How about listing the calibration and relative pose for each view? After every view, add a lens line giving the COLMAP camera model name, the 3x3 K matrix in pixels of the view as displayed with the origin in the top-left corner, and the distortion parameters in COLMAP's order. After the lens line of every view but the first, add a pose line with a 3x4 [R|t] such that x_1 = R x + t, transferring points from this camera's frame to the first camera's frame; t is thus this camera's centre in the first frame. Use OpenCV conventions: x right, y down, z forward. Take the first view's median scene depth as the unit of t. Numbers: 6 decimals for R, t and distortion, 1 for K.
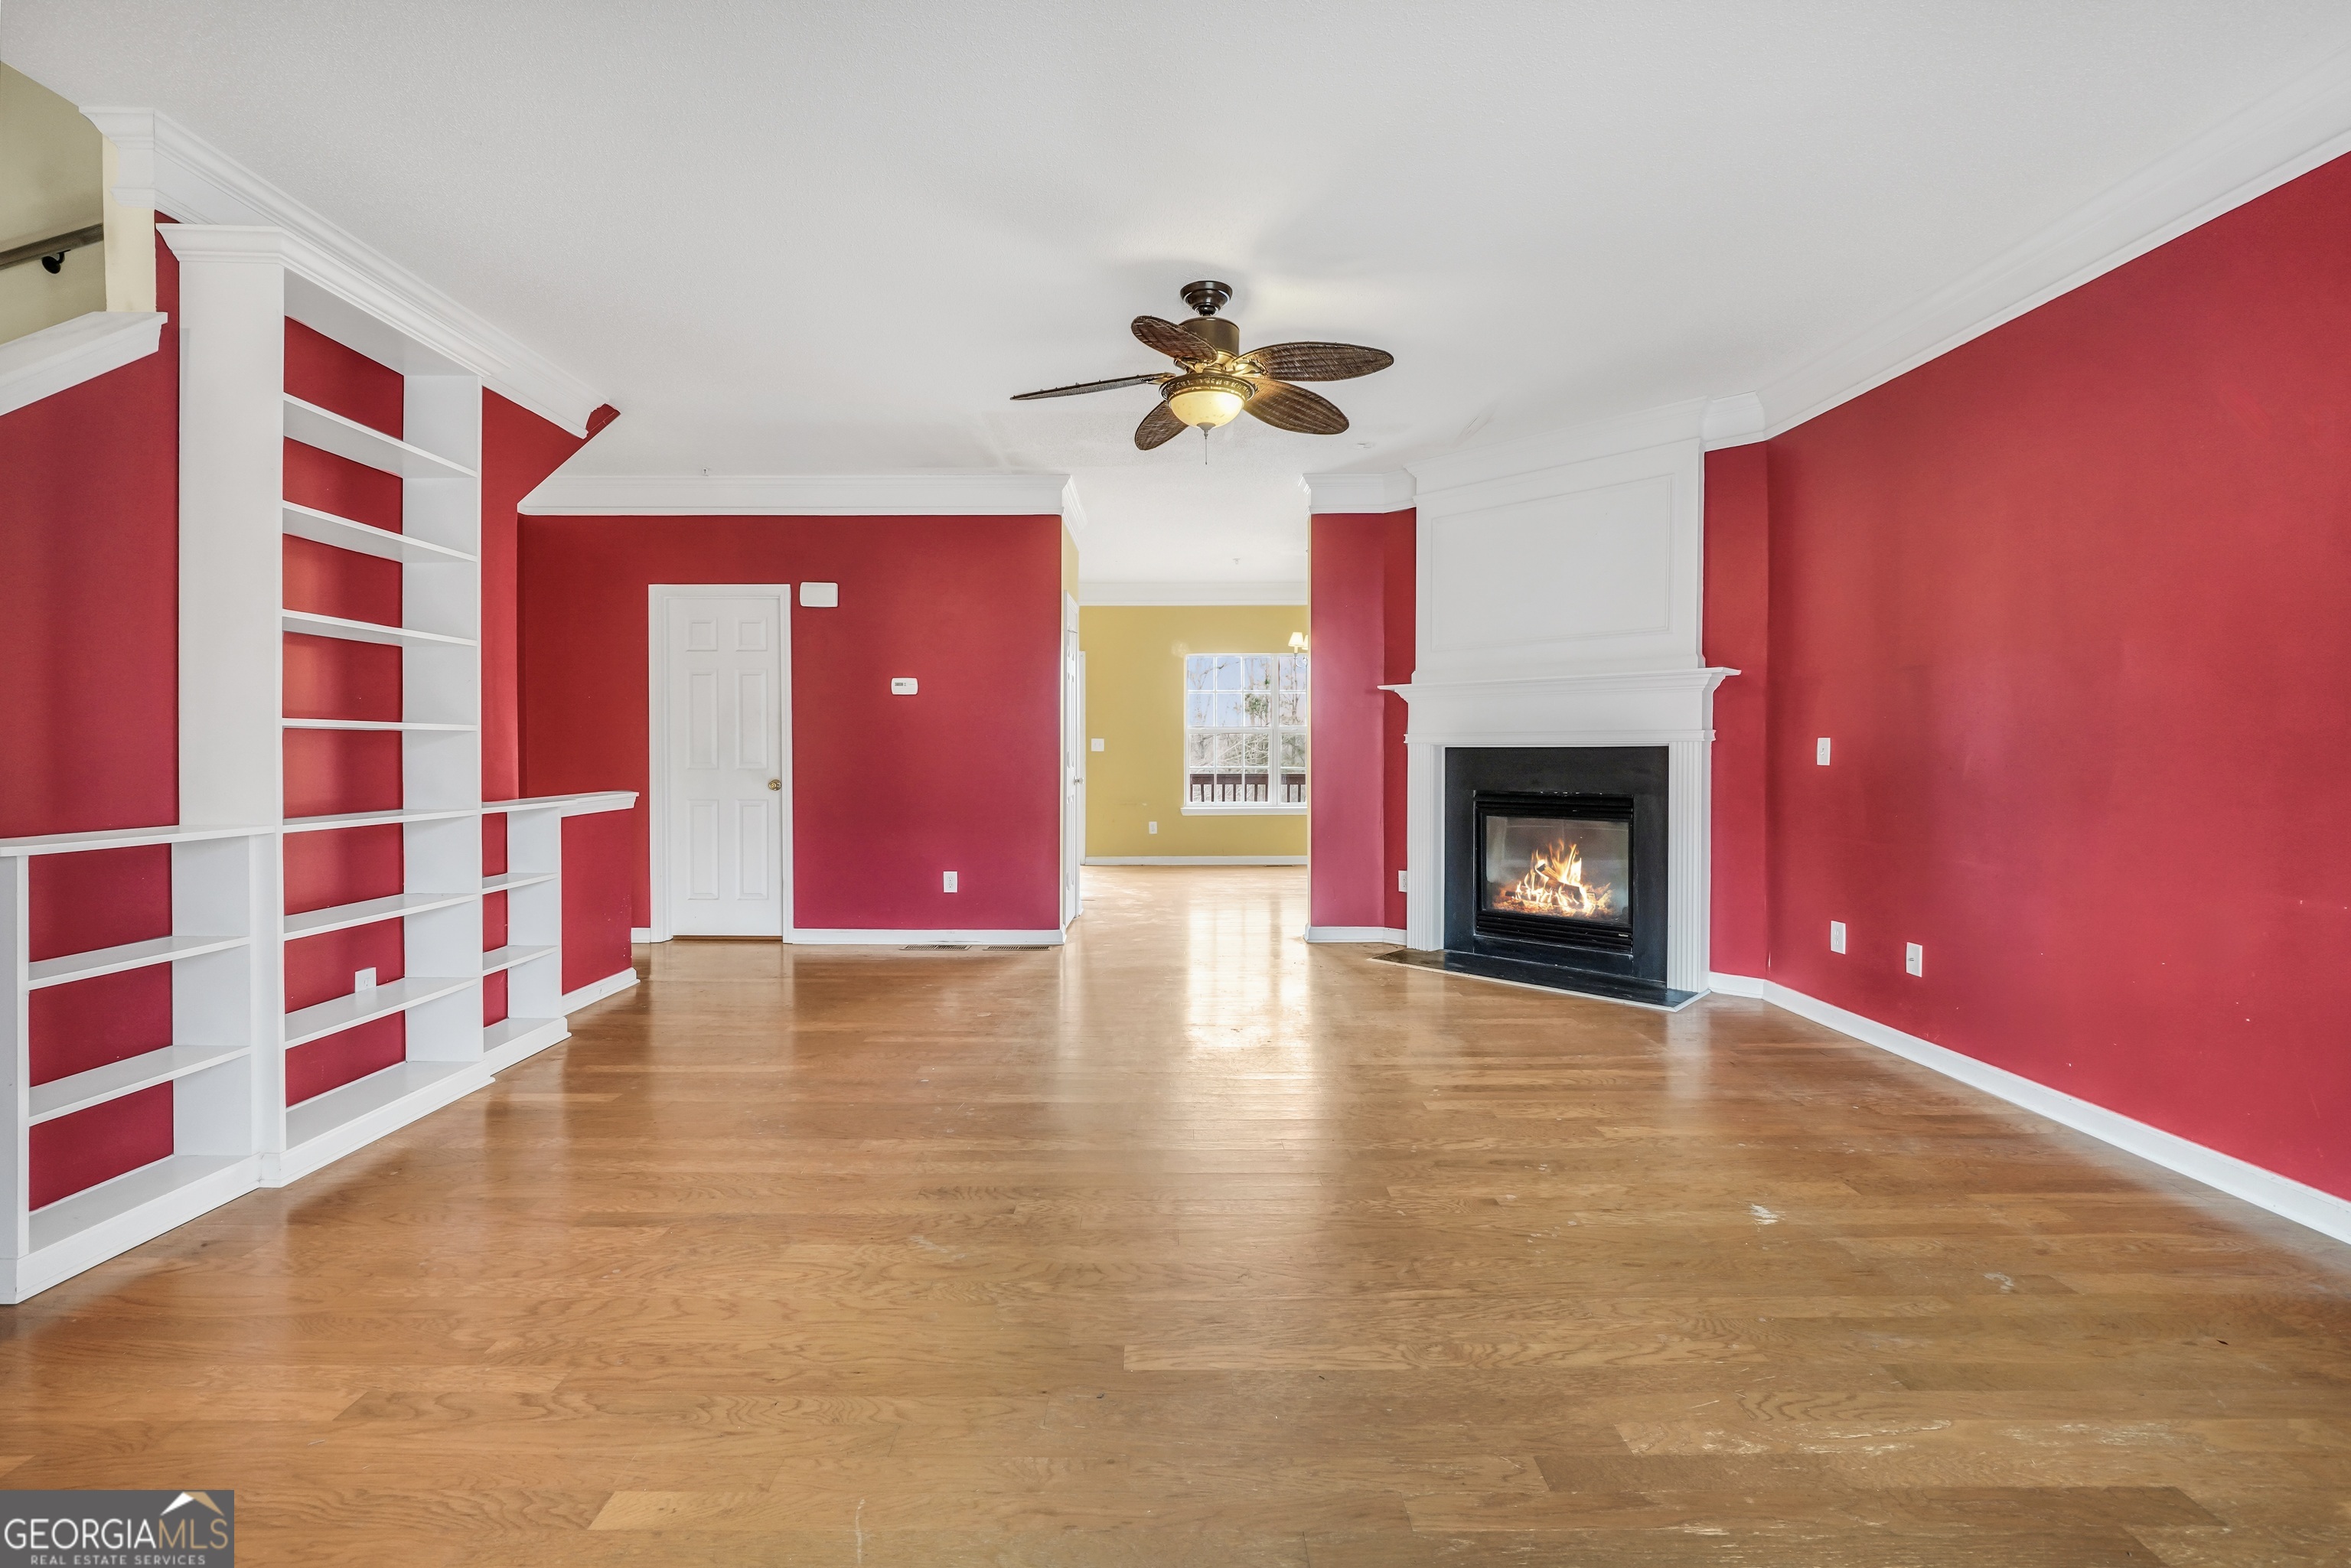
lens RADIAL K [[1004.7, 0, 1161.8], [0, 1004.7, 763.4], [0, 0, 1]] dist [-0.019510, 0.006216]
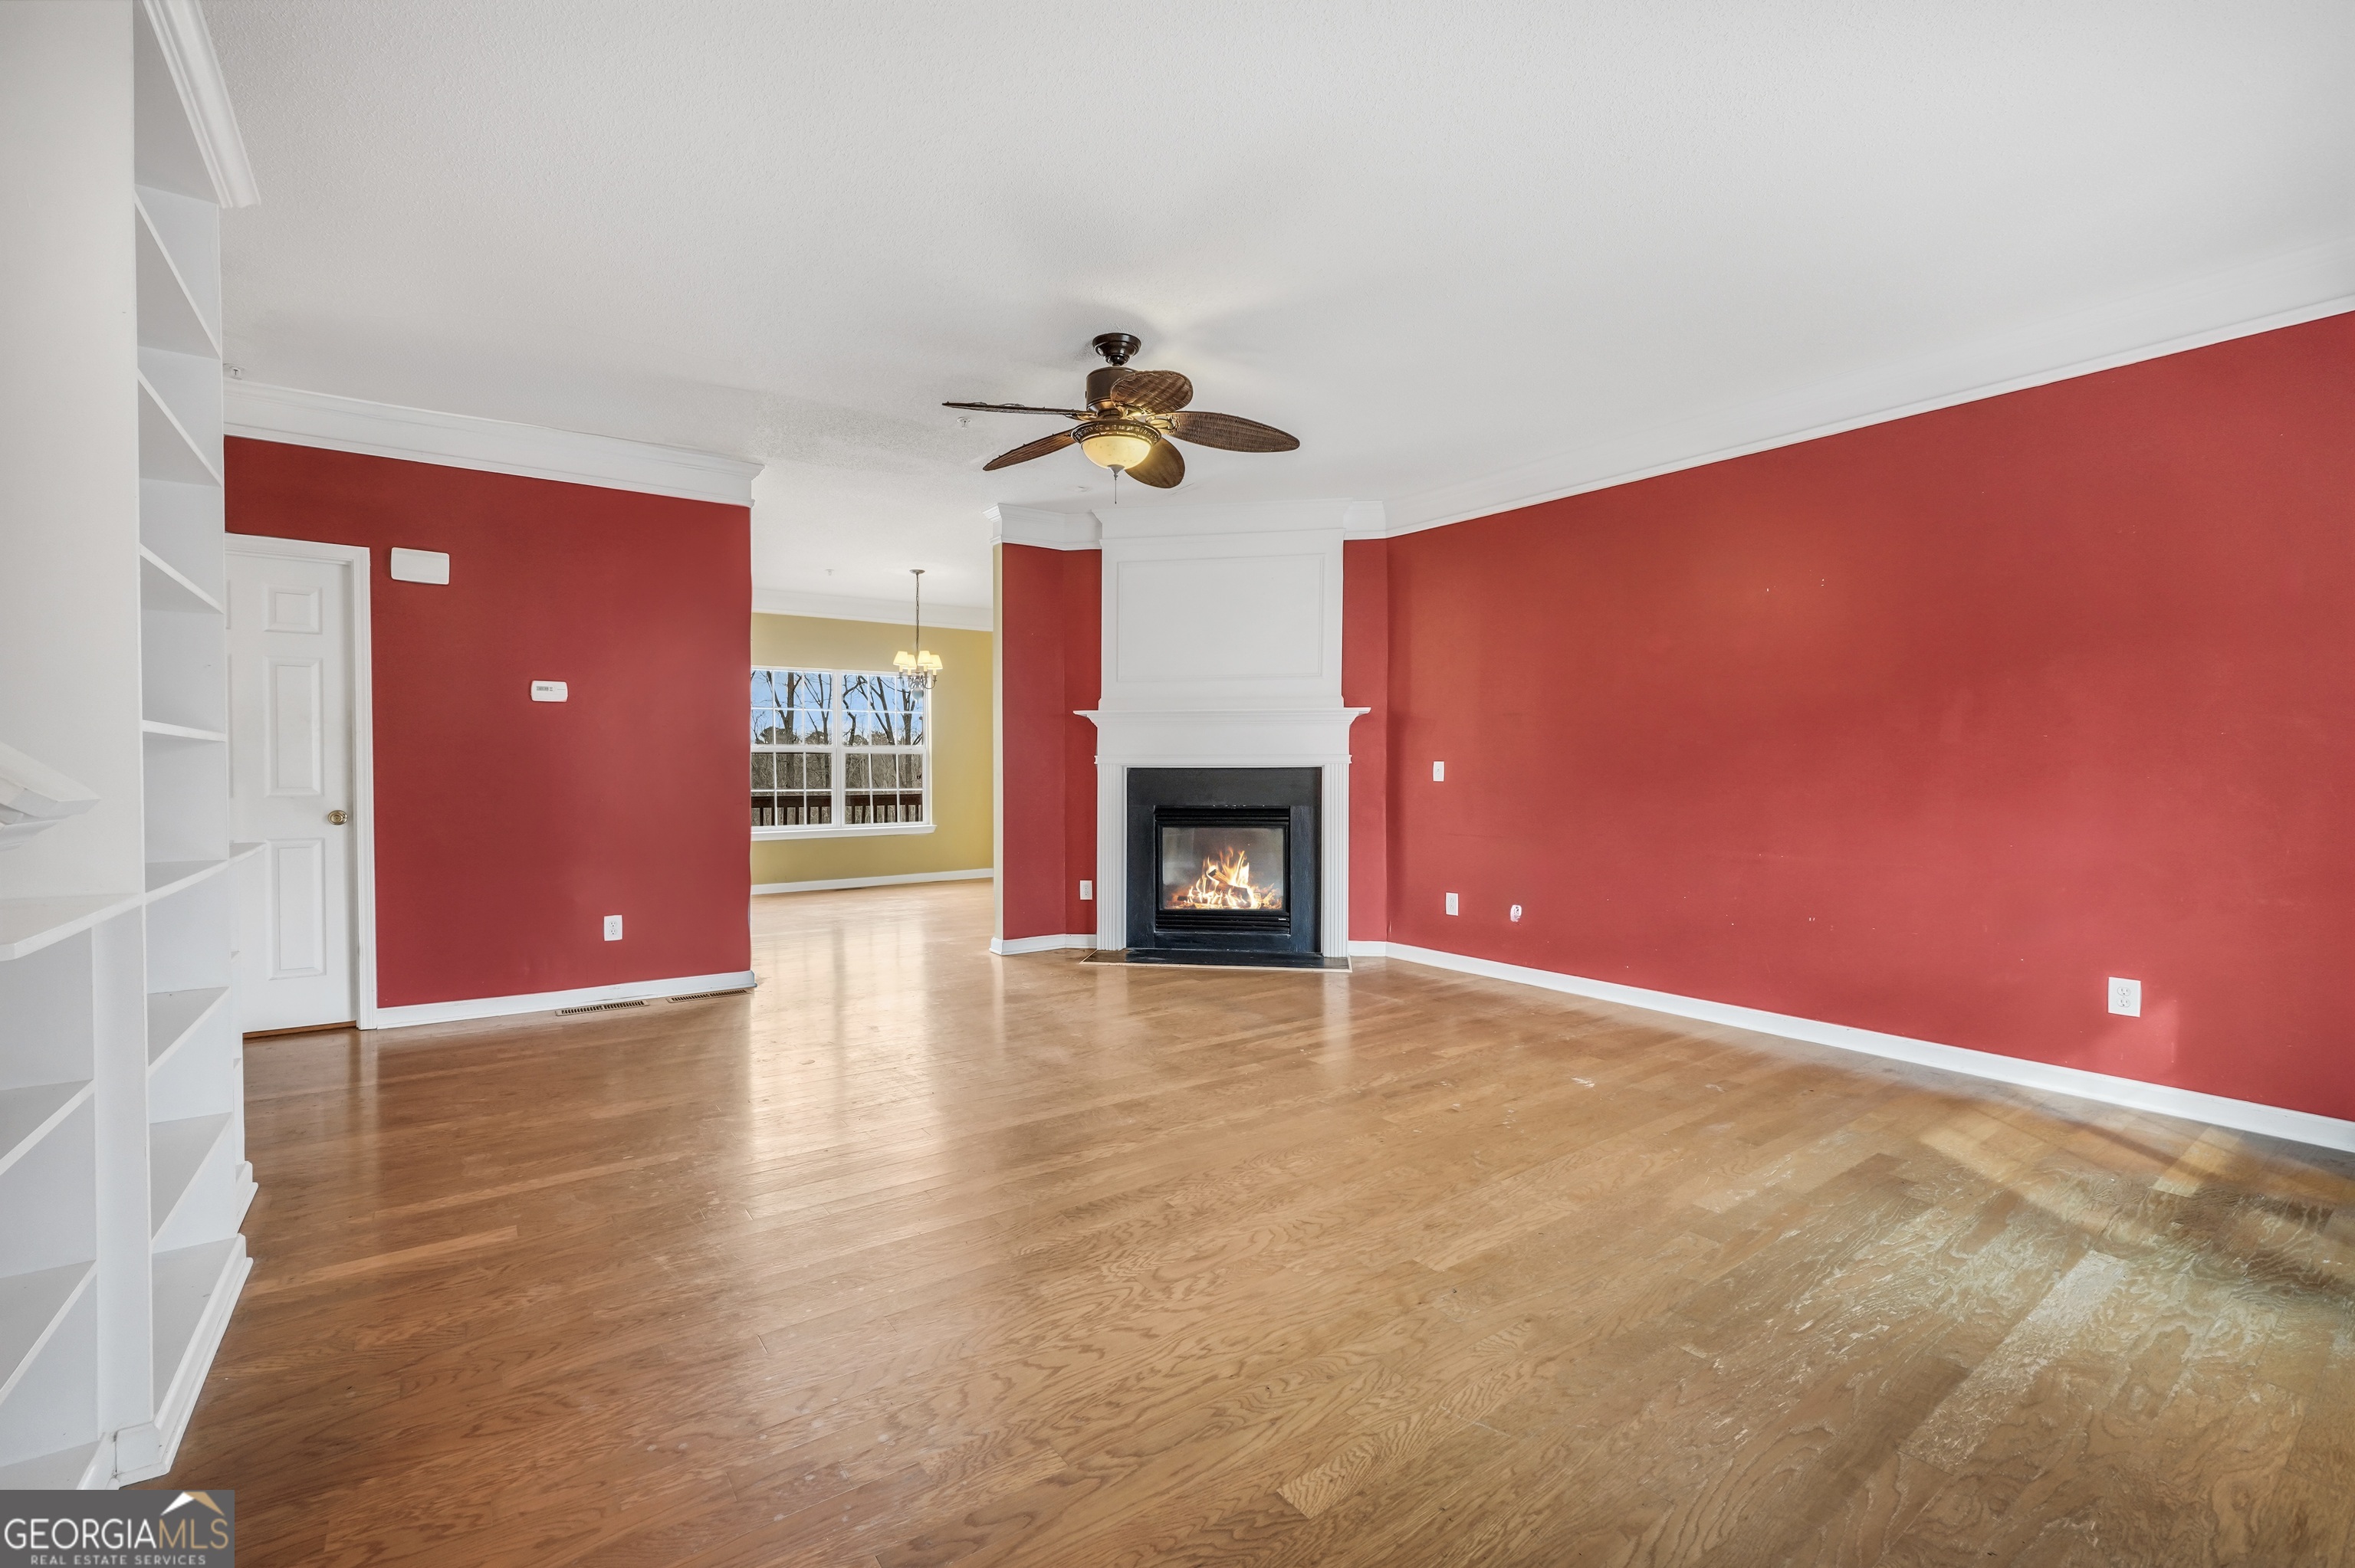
lens RADIAL K [[1005.9, 0, 1158.5], [0, 1005.9, 784.8], [0, 0, 1]] dist [-0.020993, 0.005589]
pose [[0.817531, -0.007738, 0.575833, -0.379564], [0.007178, 0.999969, 0.003246, -0.000620], [-0.575840, 0.001480, 0.817561, 0.069086]]
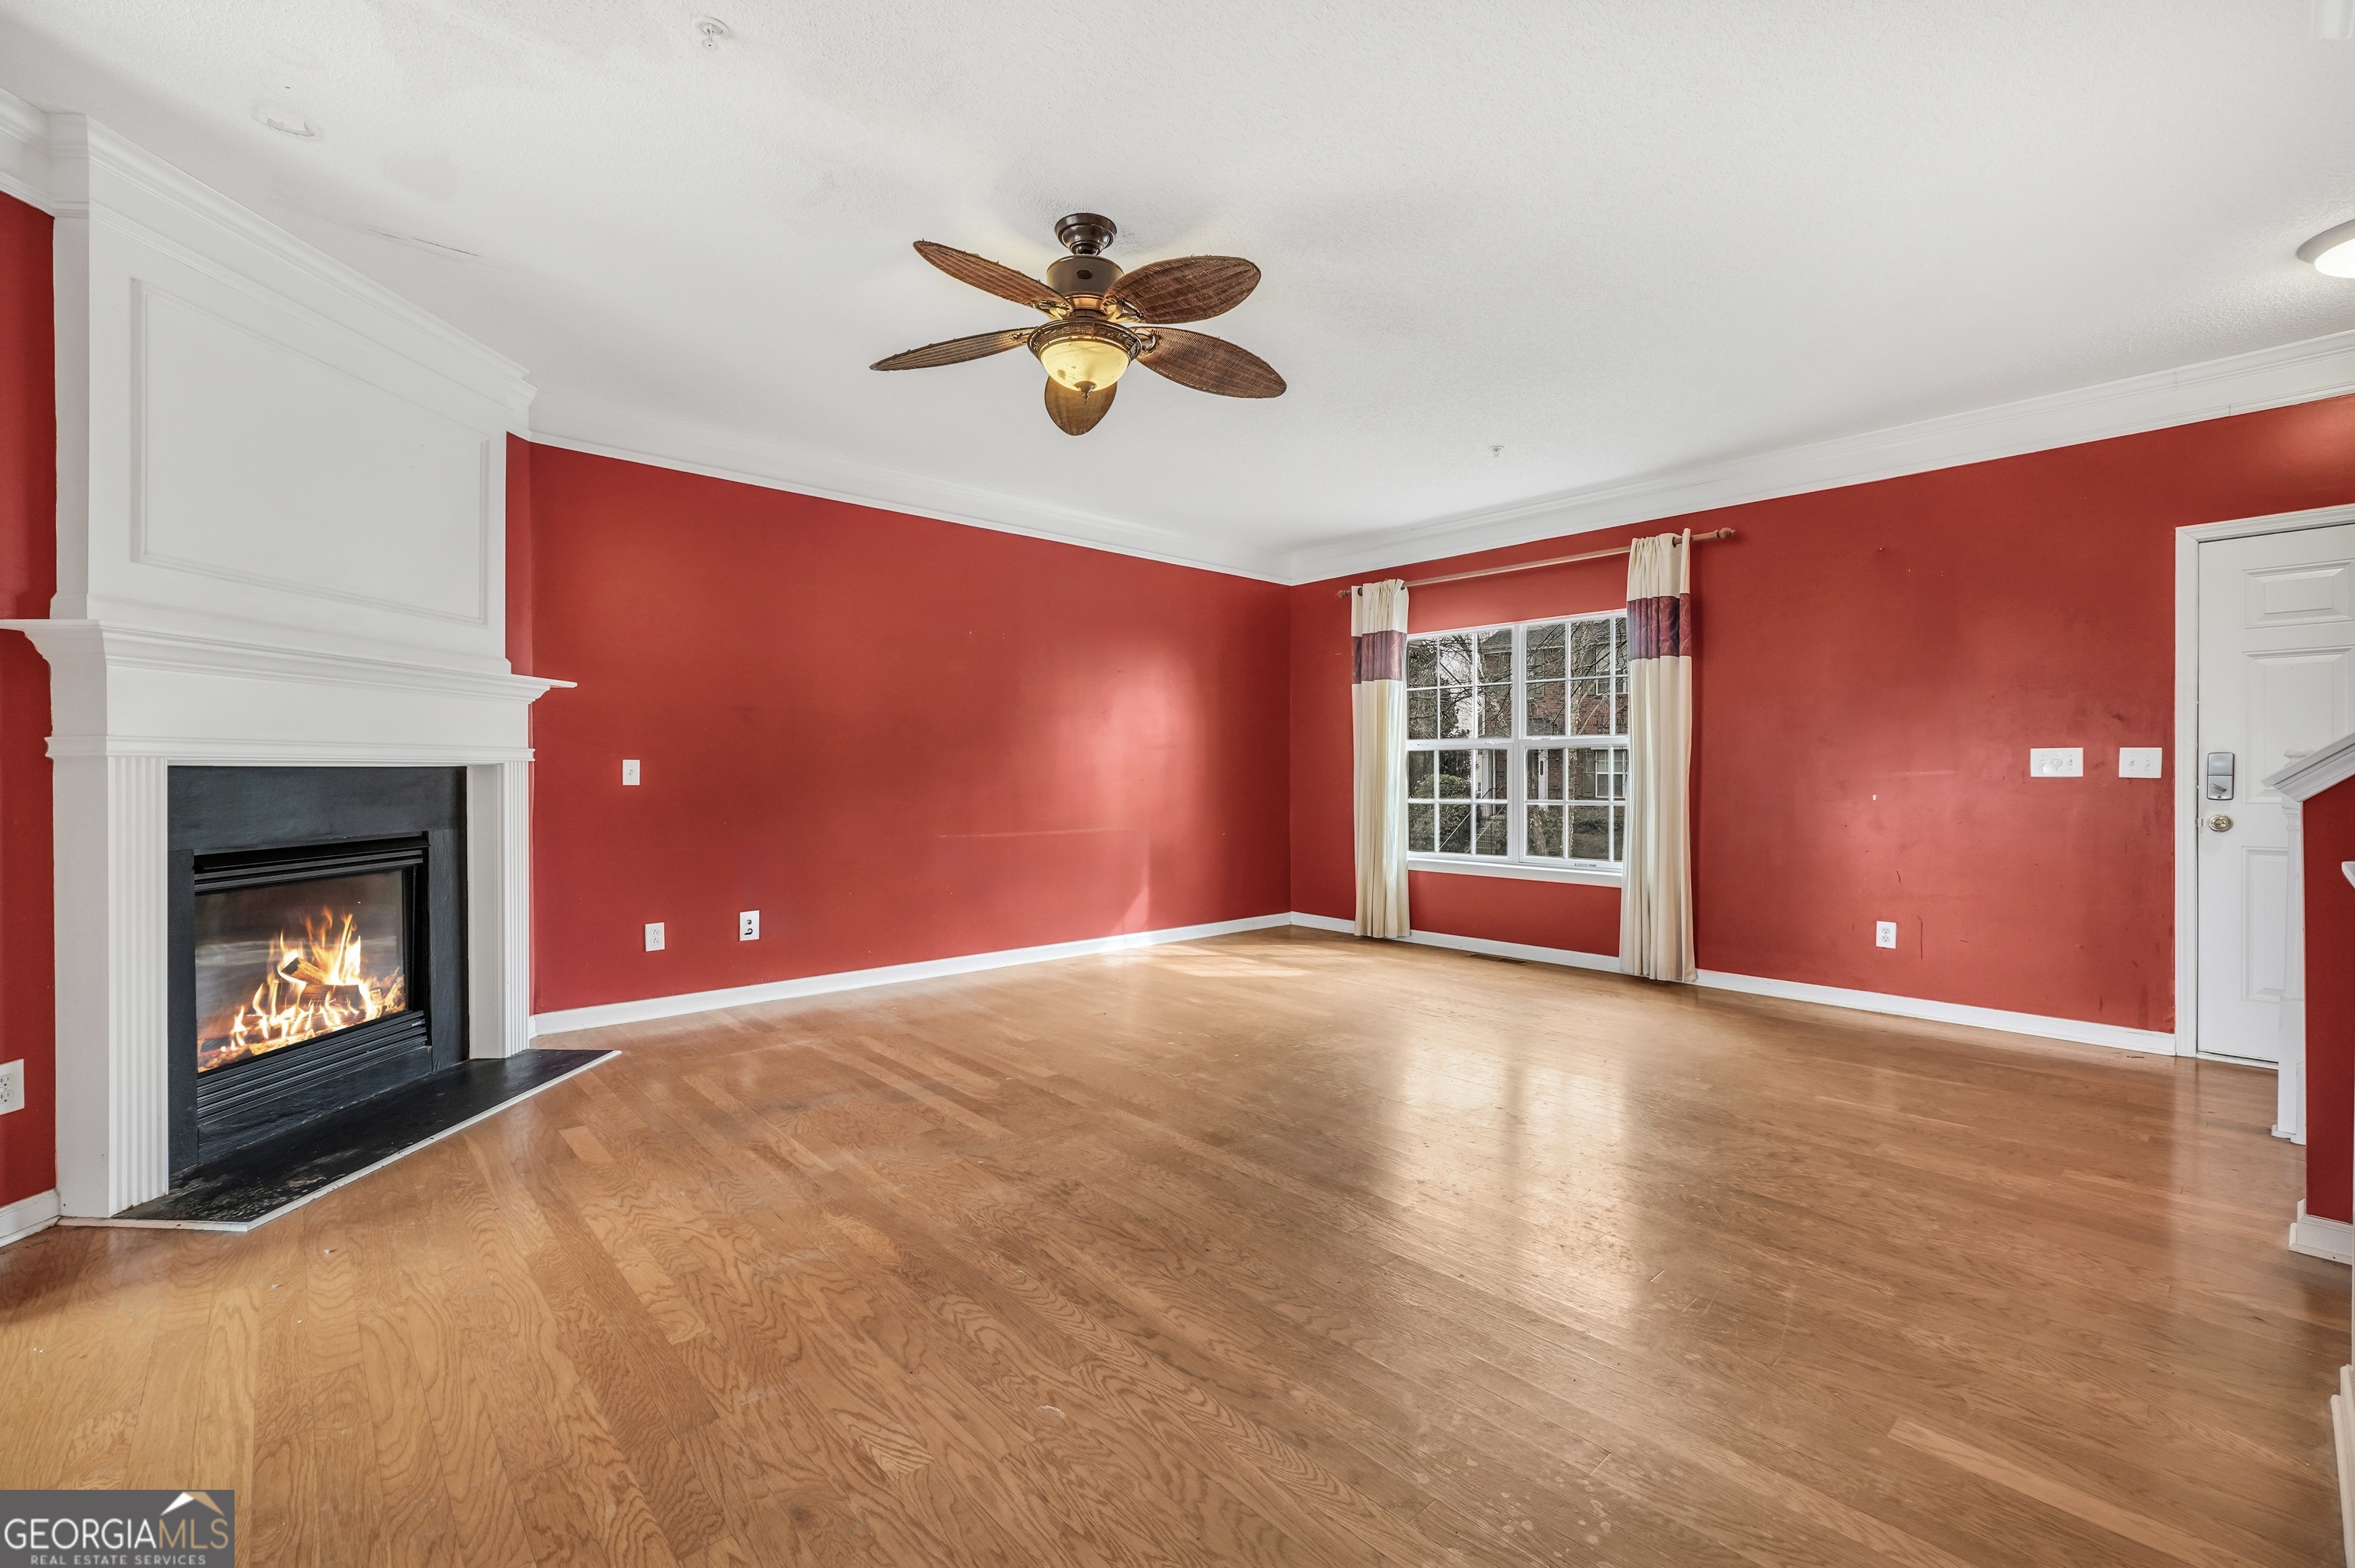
lens RADIAL K [[1006.3, 0, 1163.8], [0, 1006.3, 763.3], [0, 0, 1]] dist [-0.019510, 0.006216]
pose [[-0.662088, 0.006179, 0.749400, -0.449581], [0.011297, 0.999935, 0.001736, -0.014699], [-0.749341, 0.009616, -0.662115, 1.068079]]
